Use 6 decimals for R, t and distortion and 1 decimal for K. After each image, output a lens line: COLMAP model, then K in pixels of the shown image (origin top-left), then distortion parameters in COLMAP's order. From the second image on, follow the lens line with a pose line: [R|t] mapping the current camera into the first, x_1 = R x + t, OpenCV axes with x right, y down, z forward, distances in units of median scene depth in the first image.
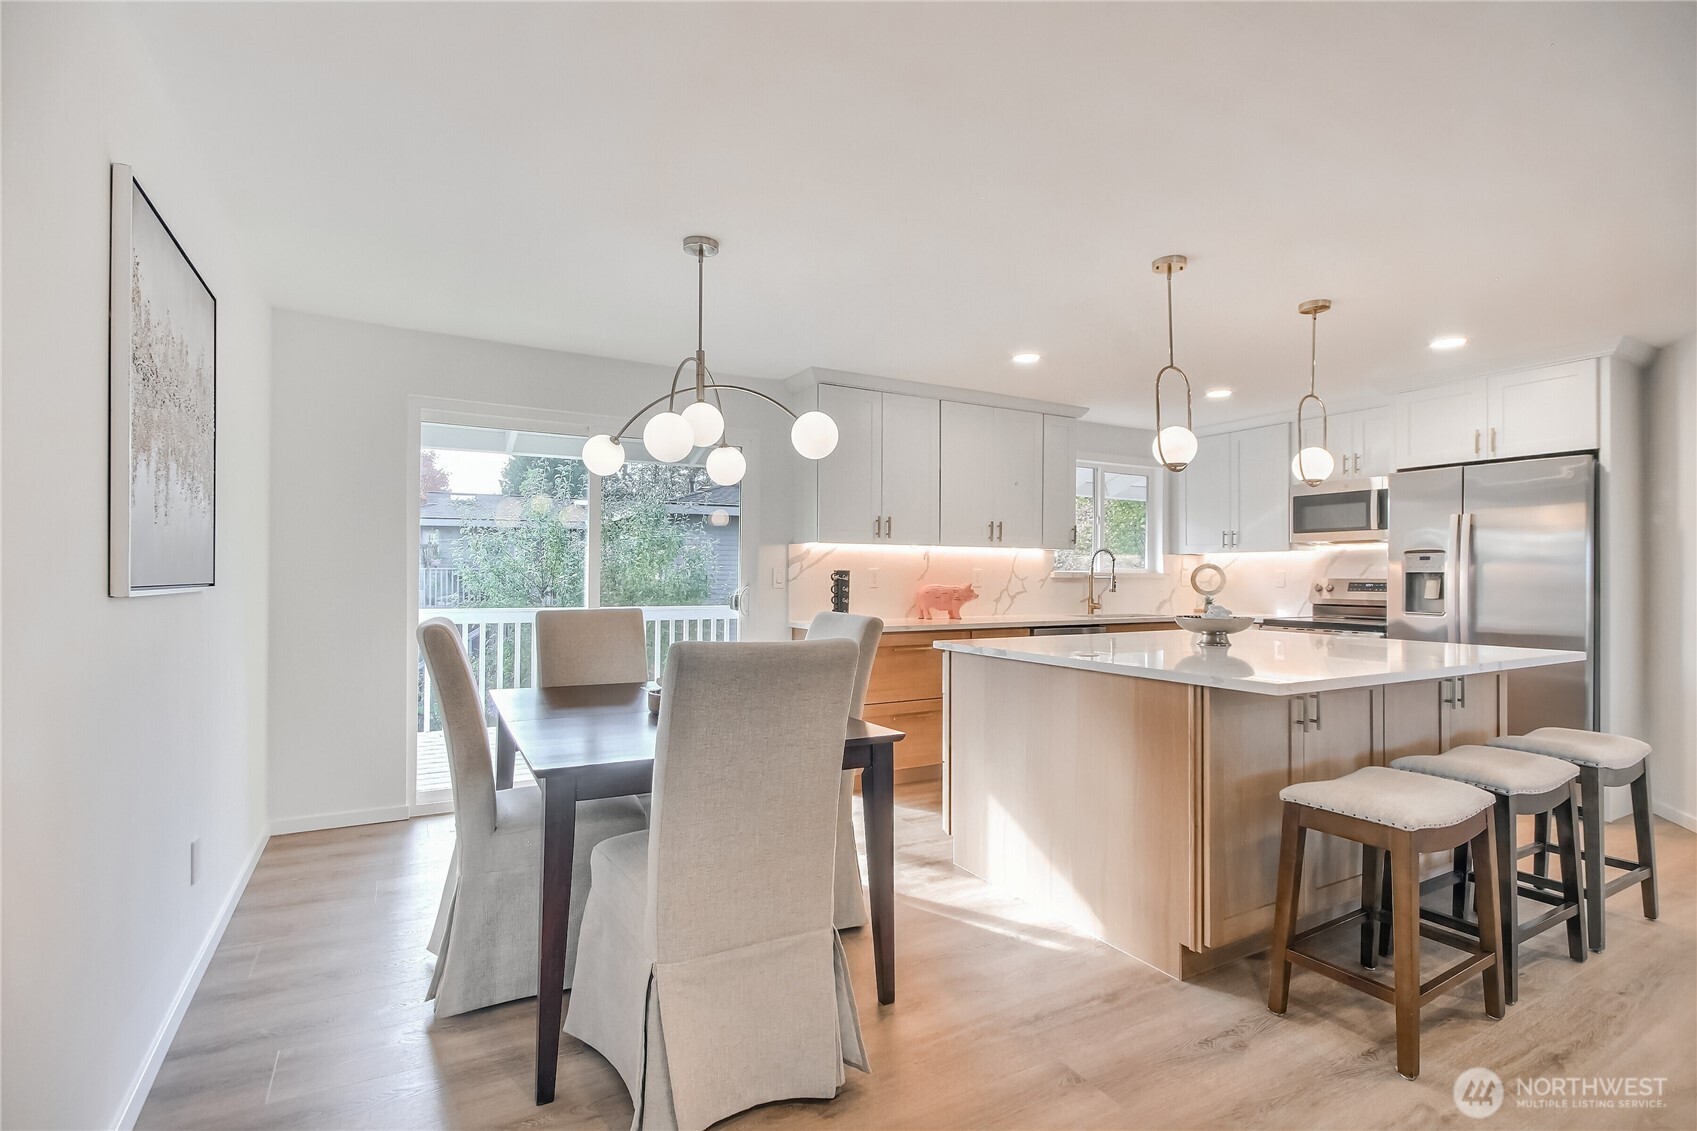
lens RADIAL K [[795.7, 0, 836.0], [0, 795.7, 577.4], [0, 0, 1]] dist [-0.002263, -0.004137]
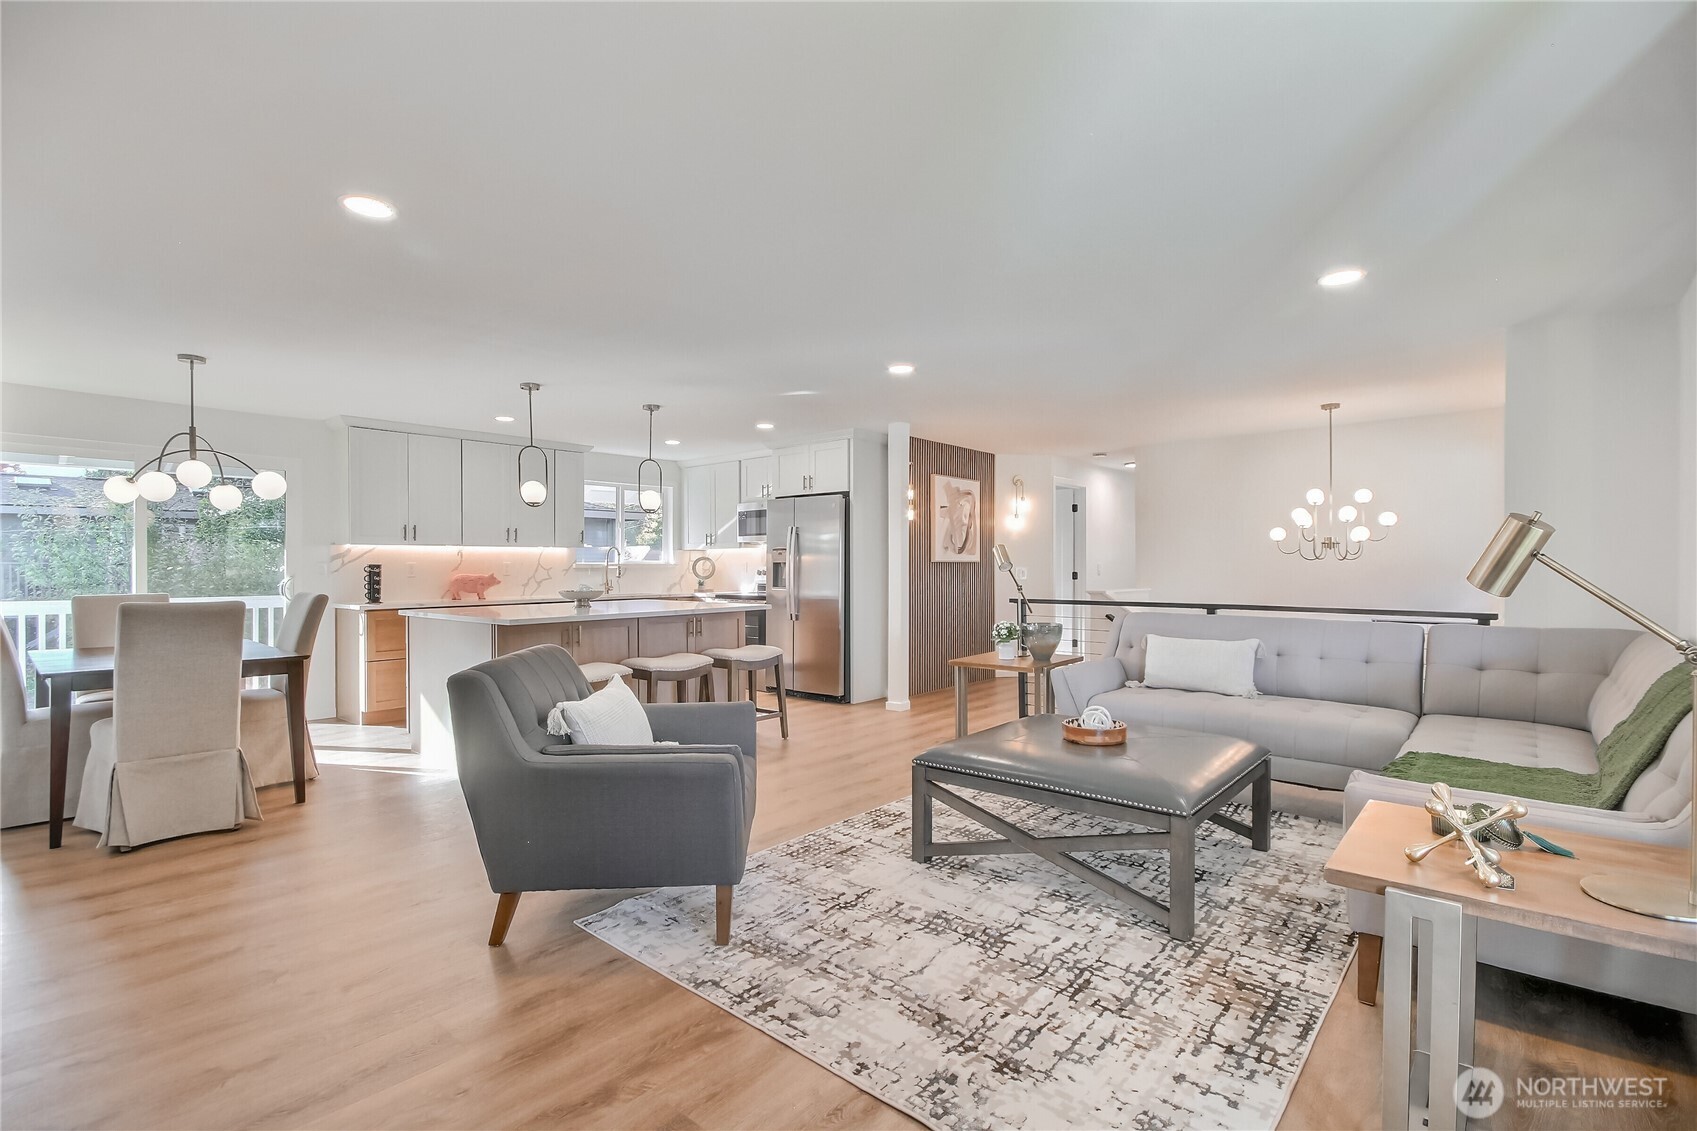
lens RADIAL K [[795.7, 0, 857.7], [0, 795.7, 569.0], [0, 0, 1]] dist [-0.002263, -0.004137]
pose [[0.935242, -0.011111, 0.353834, 0.310370], [0.010266, 0.999938, 0.004264, 0.001666], [-0.353860, -0.000355, 0.935299, -0.577532]]
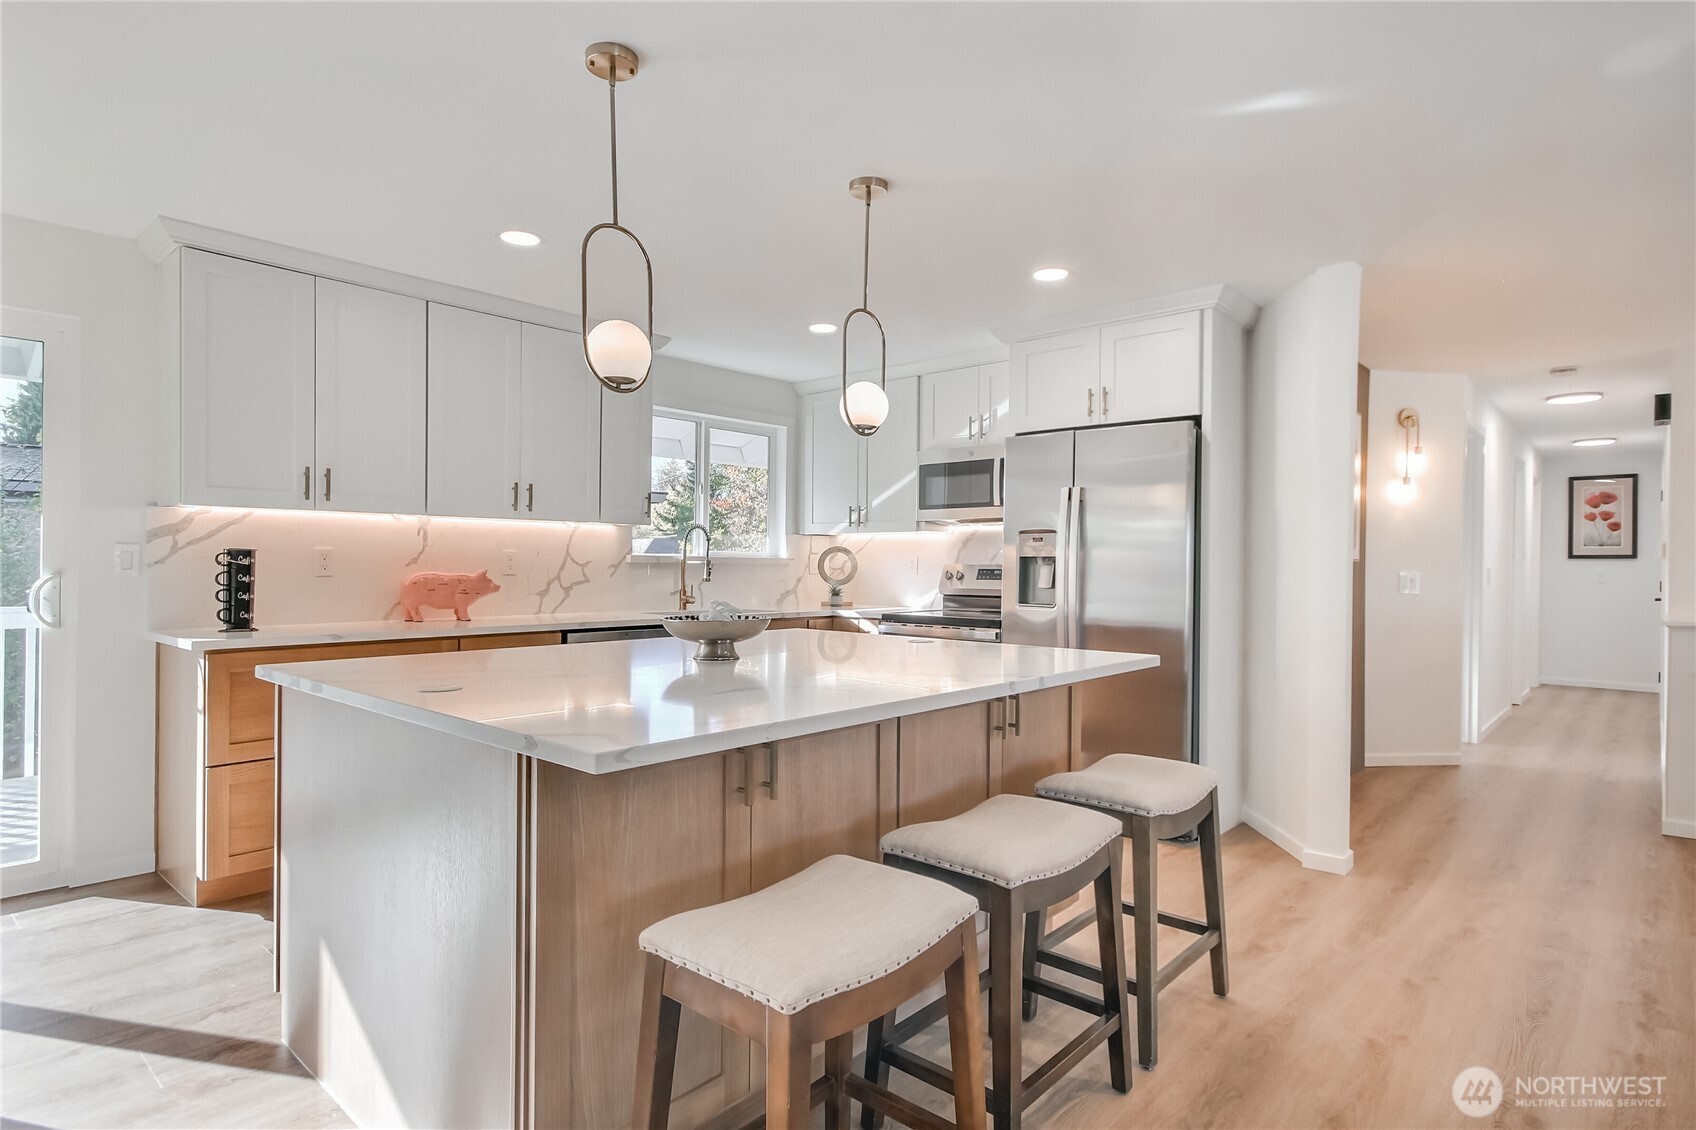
lens RADIAL K [[899.9, 0, 843.5], [0, 899.9, 567.5], [0, 0, 1]] dist [0.005349, -0.000017]
pose [[0.945346, 0.001255, 0.326066, 0.237668], [-0.002203, 0.999994, 0.002538, 0.003123], [-0.326061, -0.003117, 0.945344, 0.169023]]
